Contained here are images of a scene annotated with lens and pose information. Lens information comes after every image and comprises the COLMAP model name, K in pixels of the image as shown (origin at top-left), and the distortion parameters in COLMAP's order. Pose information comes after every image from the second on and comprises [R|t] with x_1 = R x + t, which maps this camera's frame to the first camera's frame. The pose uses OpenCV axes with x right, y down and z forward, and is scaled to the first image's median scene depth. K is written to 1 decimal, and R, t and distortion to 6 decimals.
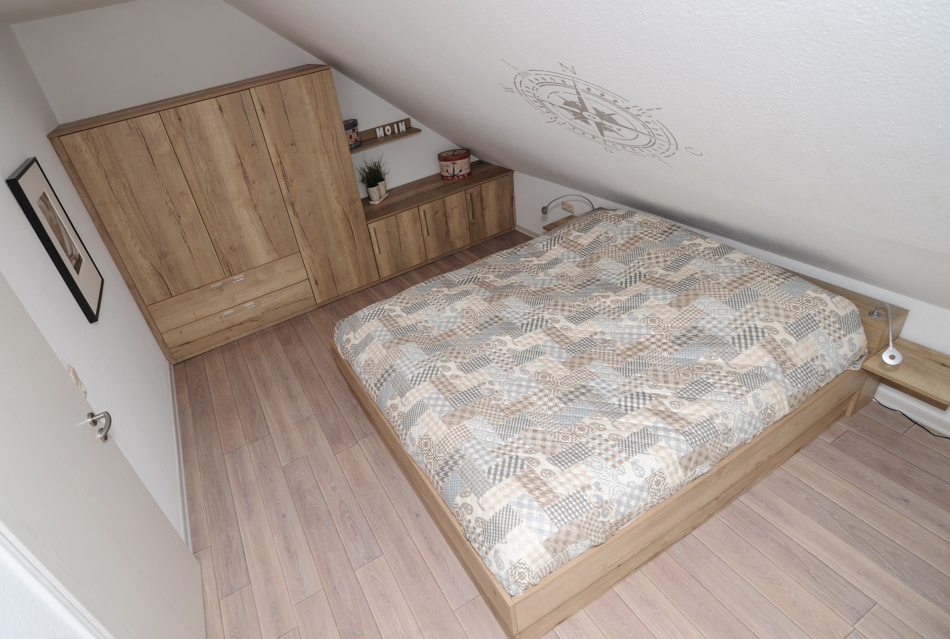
lens RADIAL K [[512.4, 0, 445.1], [0, 512.4, 319.8], [0, 0, 1]] dist [-0.018416, -0.000590]
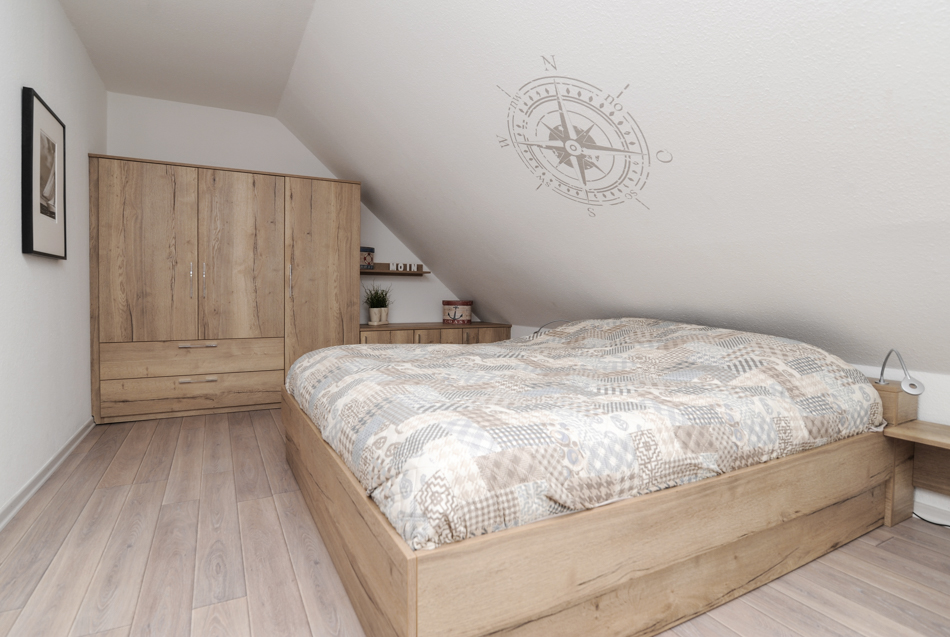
lens RADIAL K [[489.6, 0, 475.0], [0, 489.6, 318.5], [0, 0, 1]] dist [-0.019810, 0.000174]
pose [[0.988920, 0.148412, -0.003260, 0.118756], [-0.128736, 0.846467, -0.516644, 0.439724], [-0.073916, 0.511339, 0.856194, 0.261121]]
